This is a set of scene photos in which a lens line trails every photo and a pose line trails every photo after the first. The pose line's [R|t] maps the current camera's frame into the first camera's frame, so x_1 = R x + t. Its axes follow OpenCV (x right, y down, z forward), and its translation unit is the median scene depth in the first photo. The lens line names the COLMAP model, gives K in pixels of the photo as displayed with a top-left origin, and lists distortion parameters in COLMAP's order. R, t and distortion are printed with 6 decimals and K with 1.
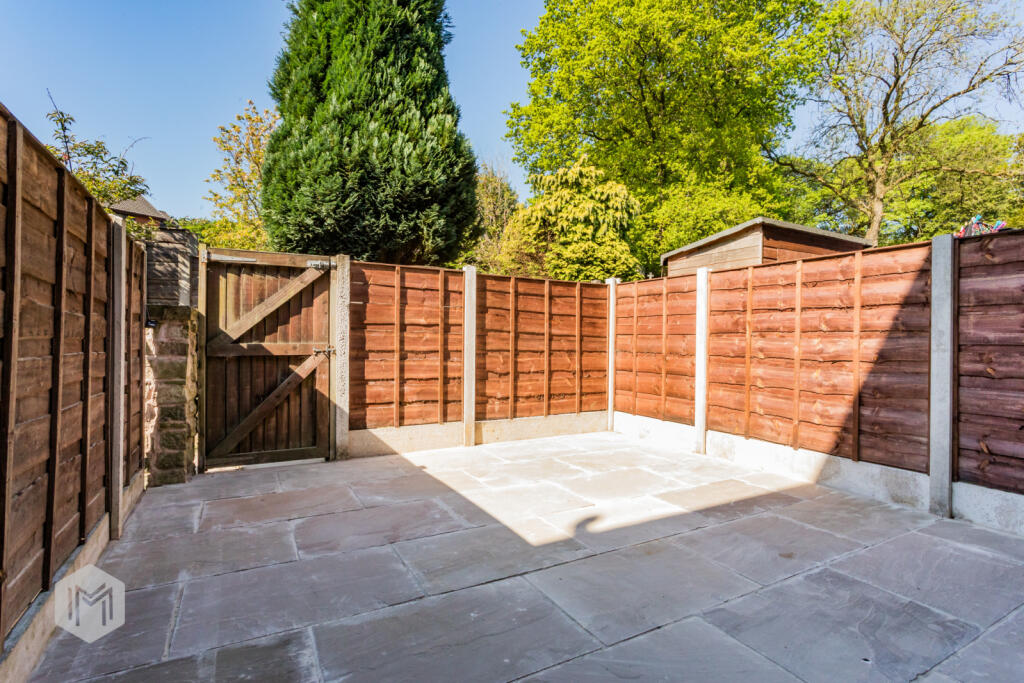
lens RADIAL K [[469.6, 0, 511.3], [0, 469.6, 341.0], [0, 0, 1]] dist [-0.004963, -0.000455]
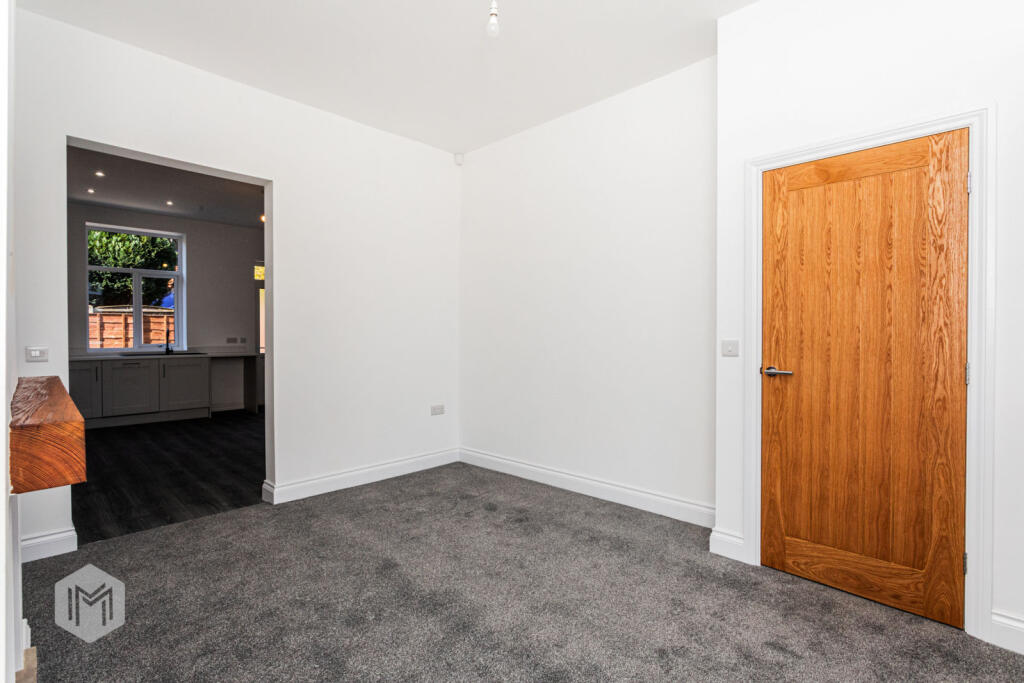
lens RADIAL K [[469.6, 0, 509.1], [0, 469.6, 342.1], [0, 0, 1]] dist [-0.004963, -0.000455]
pose [[0.954941, -0.021976, 0.295981, 0.758604], [0.017350, 0.999683, 0.018247, -0.017834], [-0.296288, -0.012289, 0.955019, -1.367986]]
